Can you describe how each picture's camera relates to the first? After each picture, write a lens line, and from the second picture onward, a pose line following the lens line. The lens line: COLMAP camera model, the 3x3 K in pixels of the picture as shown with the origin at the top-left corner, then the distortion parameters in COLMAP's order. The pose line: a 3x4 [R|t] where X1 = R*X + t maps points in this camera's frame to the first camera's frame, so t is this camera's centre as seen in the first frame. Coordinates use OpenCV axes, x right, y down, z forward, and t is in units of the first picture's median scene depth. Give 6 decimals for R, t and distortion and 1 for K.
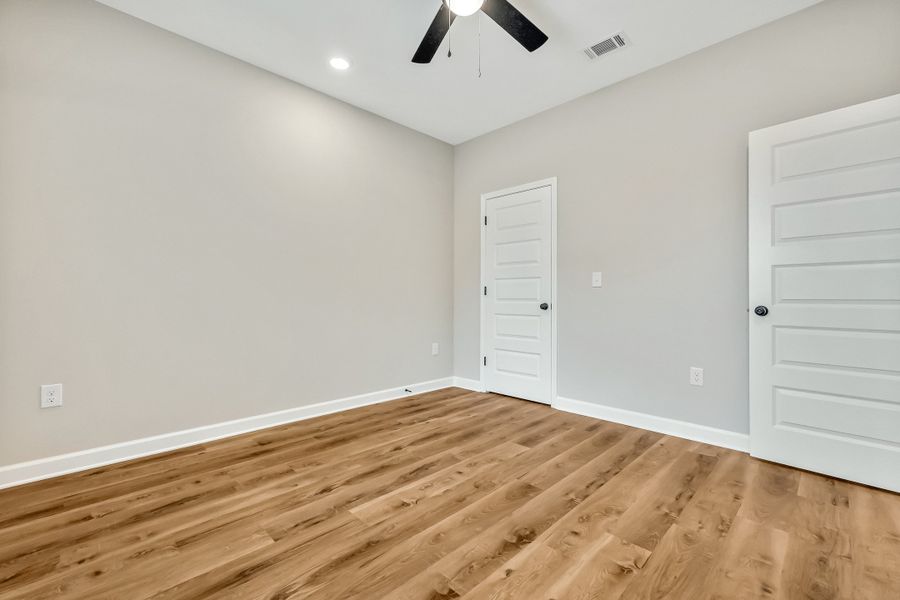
lens RADIAL K [[377.9, 0, 450.0], [0, 377.9, 296.8], [0, 0, 1]] dist [0.004643, -0.000176]
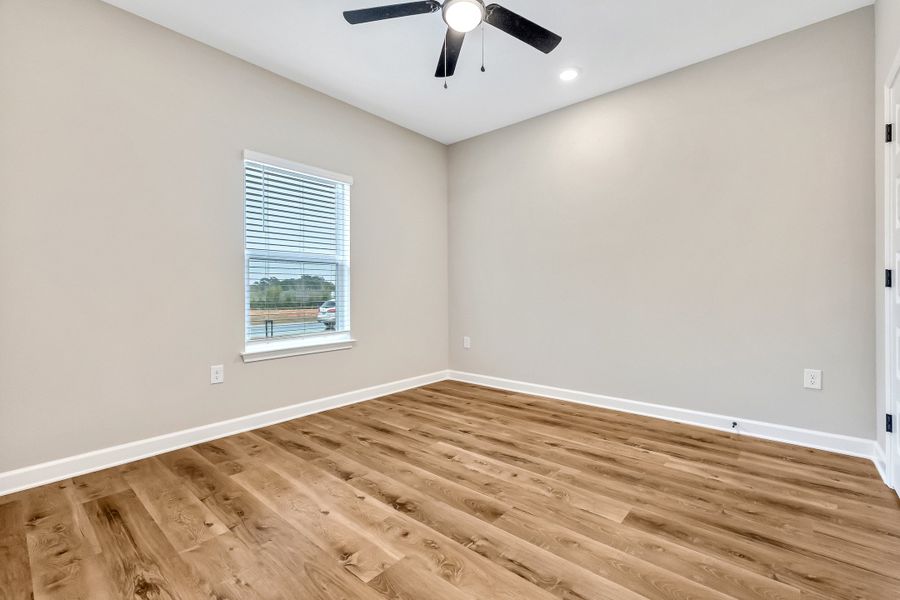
lens RADIAL K [[377.9, 0, 468.9], [0, 377.9, 297.1], [0, 0, 1]] dist [0.004643, -0.000176]
pose [[0.119954, 0.006603, -0.992757, 0.940988], [0.007729, 0.999941, 0.007584, -0.001684], [0.992749, -0.008583, 0.119896, 0.744113]]
